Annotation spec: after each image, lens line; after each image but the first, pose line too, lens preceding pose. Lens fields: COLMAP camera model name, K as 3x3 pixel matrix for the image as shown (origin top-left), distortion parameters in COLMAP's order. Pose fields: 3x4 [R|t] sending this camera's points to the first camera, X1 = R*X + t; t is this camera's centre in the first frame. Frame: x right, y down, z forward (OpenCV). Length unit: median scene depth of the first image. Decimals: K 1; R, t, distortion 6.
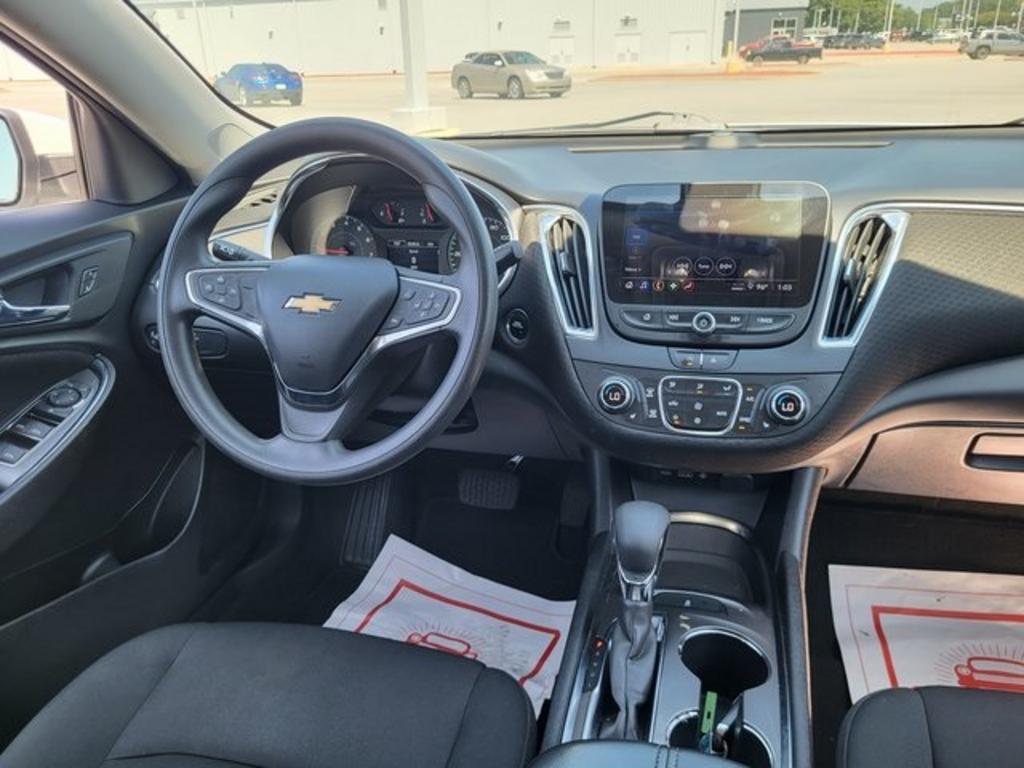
lens RADIAL K [[801.6, 0, 494.3], [0, 801.6, 386.7], [0, 0, 1]] dist [0.024229, -0.015322]
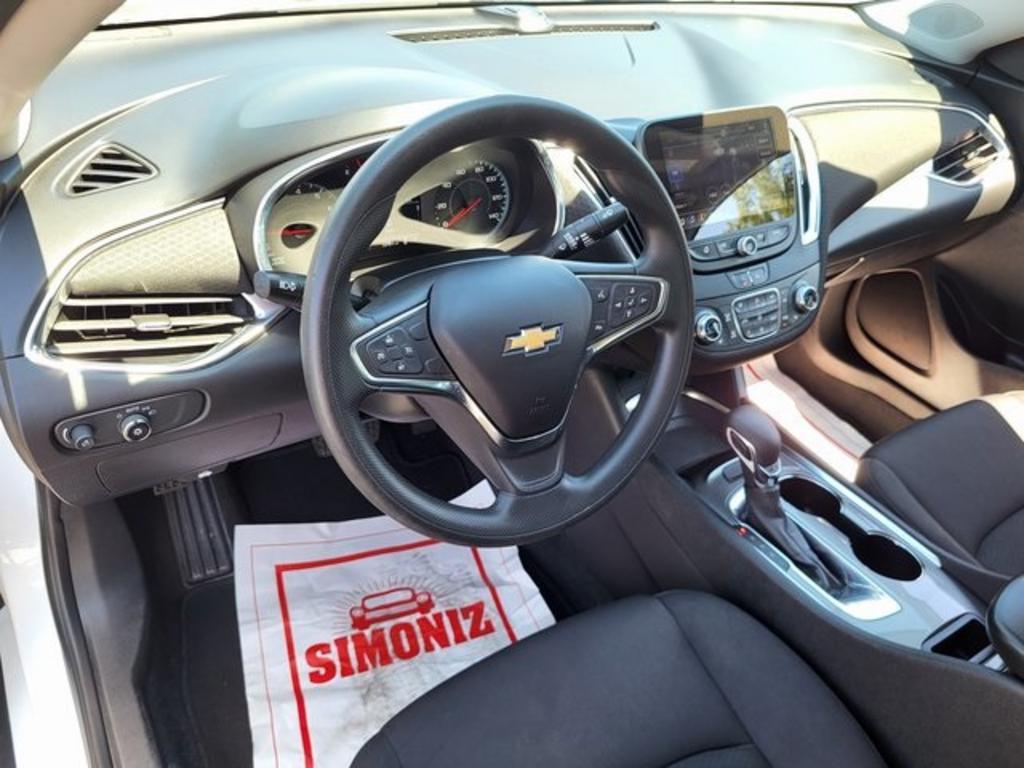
lens RADIAL K [[801.6, 0, 508.9], [0, 801.6, 384.5], [0, 0, 1]] dist [0.024229, -0.015322]
pose [[0.653340, -0.356584, 0.667829, -0.587826], [0.159700, 0.927193, 0.338835, -0.248242], [-0.740029, -0.114722, 0.662718, 0.339663]]
